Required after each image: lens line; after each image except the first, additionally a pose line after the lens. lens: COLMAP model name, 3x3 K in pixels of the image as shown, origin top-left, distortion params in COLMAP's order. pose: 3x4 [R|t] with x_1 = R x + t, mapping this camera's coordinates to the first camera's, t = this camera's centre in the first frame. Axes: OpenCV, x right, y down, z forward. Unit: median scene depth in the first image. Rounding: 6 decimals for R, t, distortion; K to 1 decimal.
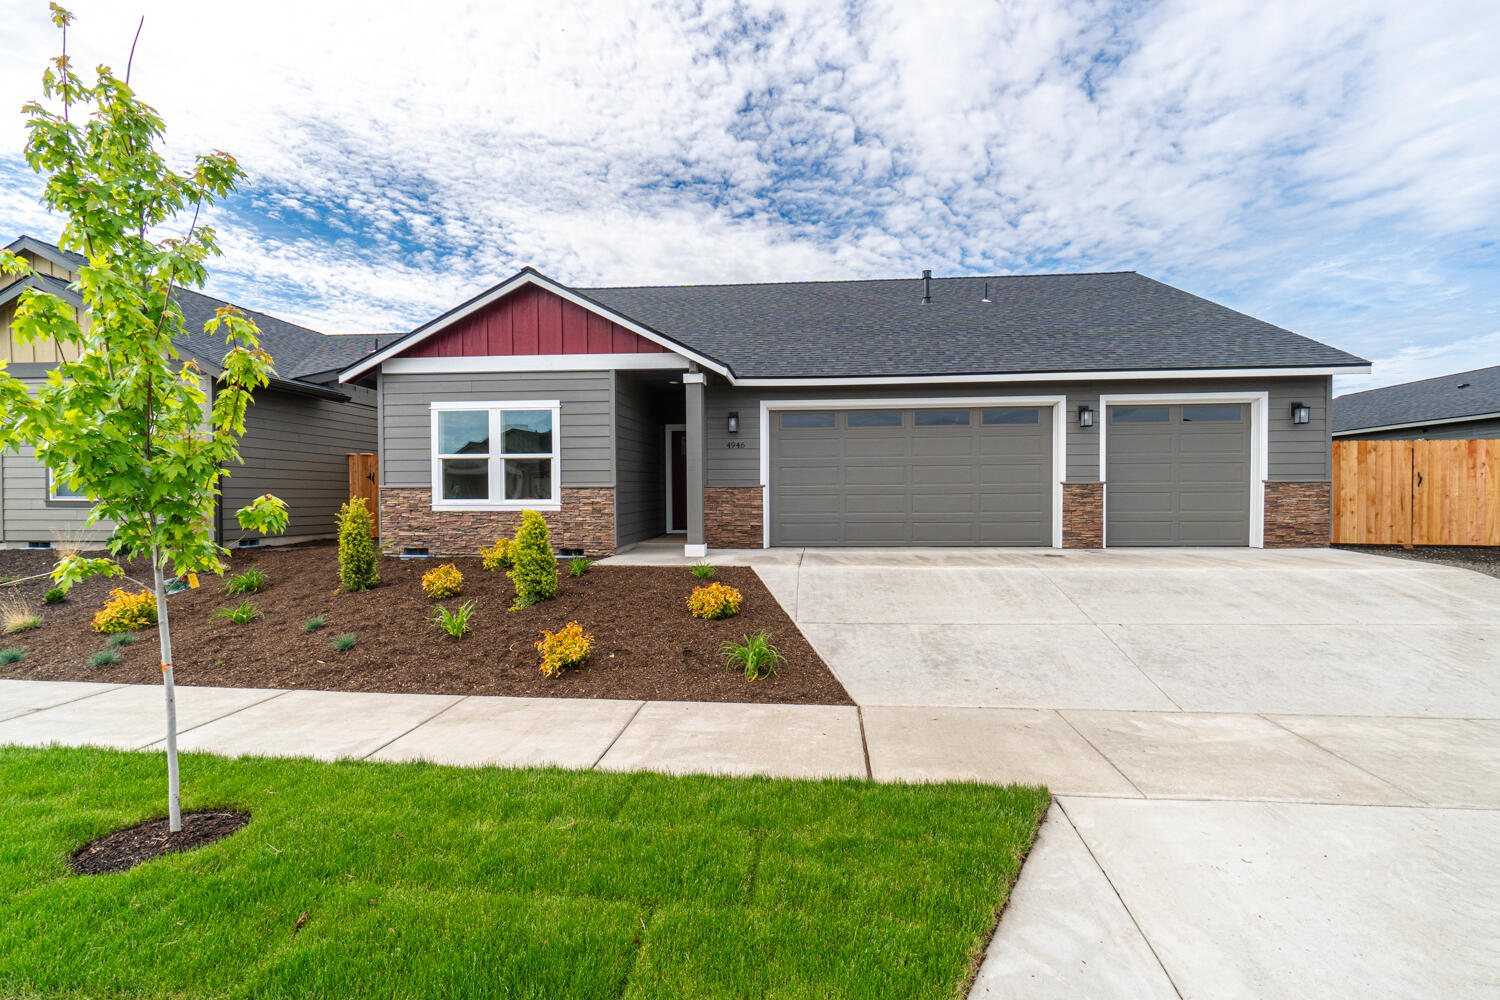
lens RADIAL K [[624.5, 0, 862.3], [0, 624.5, 498.7], [0, 0, 1]] dist [-0.002420, 0.000157]
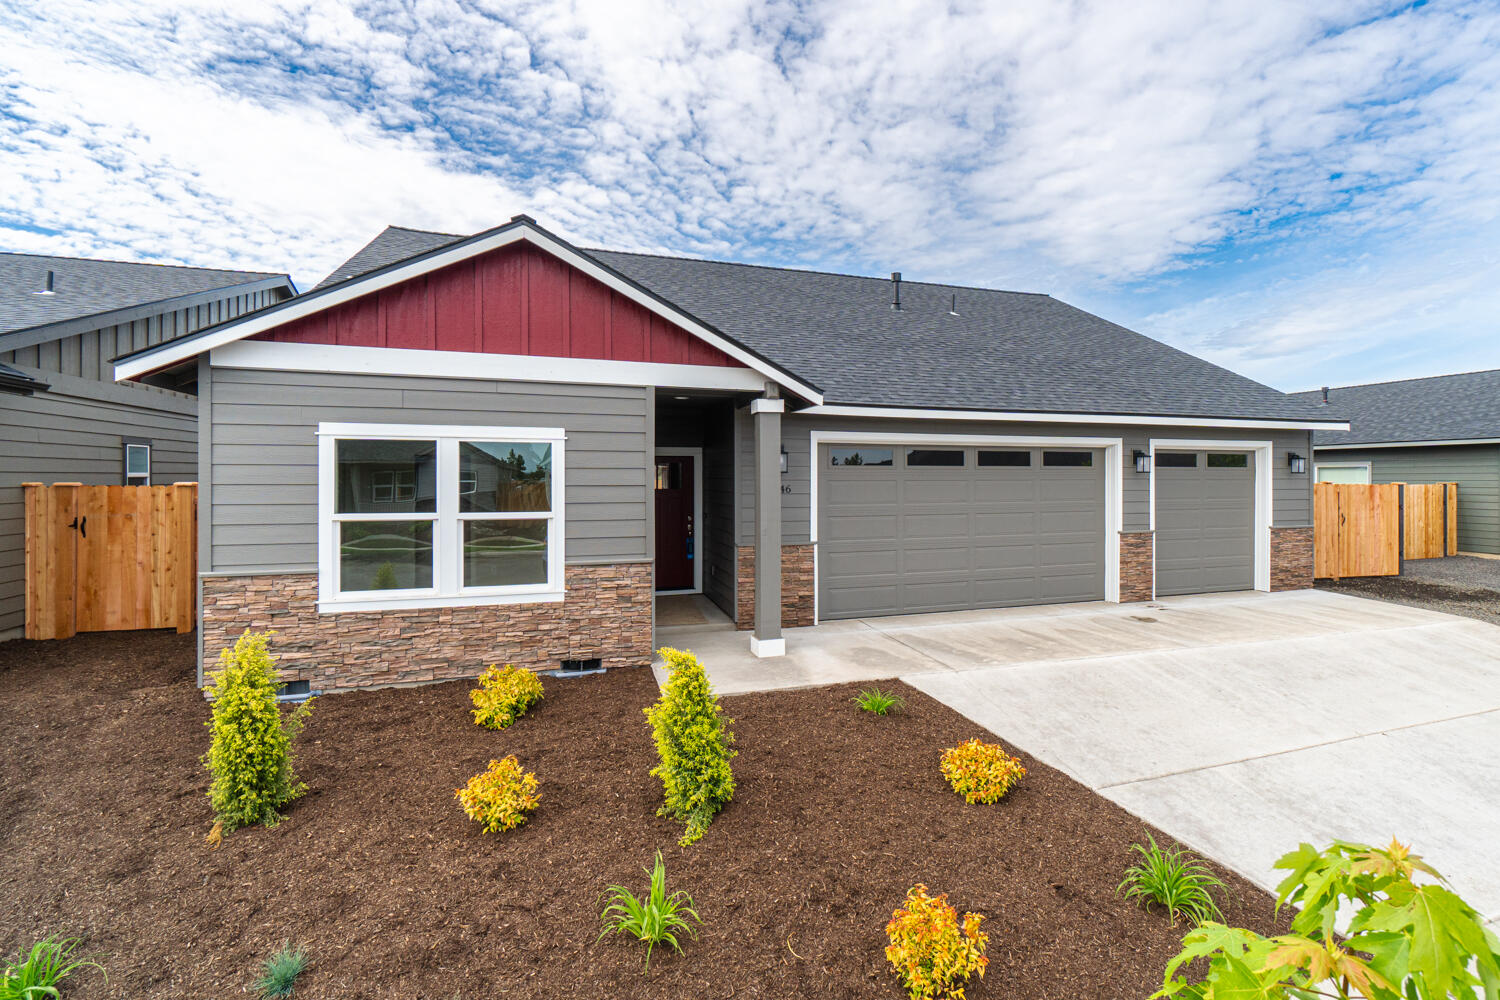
lens RADIAL K [[638.0, 0, 750.0], [0, 638.0, 500.0], [0, 0, 1]] dist [-0.000676, 0.000133]
pose [[0.931058, -0.011430, 0.364692, -0.084814], [-0.006508, 0.998830, 0.047918, -0.018270], [-0.364813, -0.046988, 0.929894, 0.050332]]
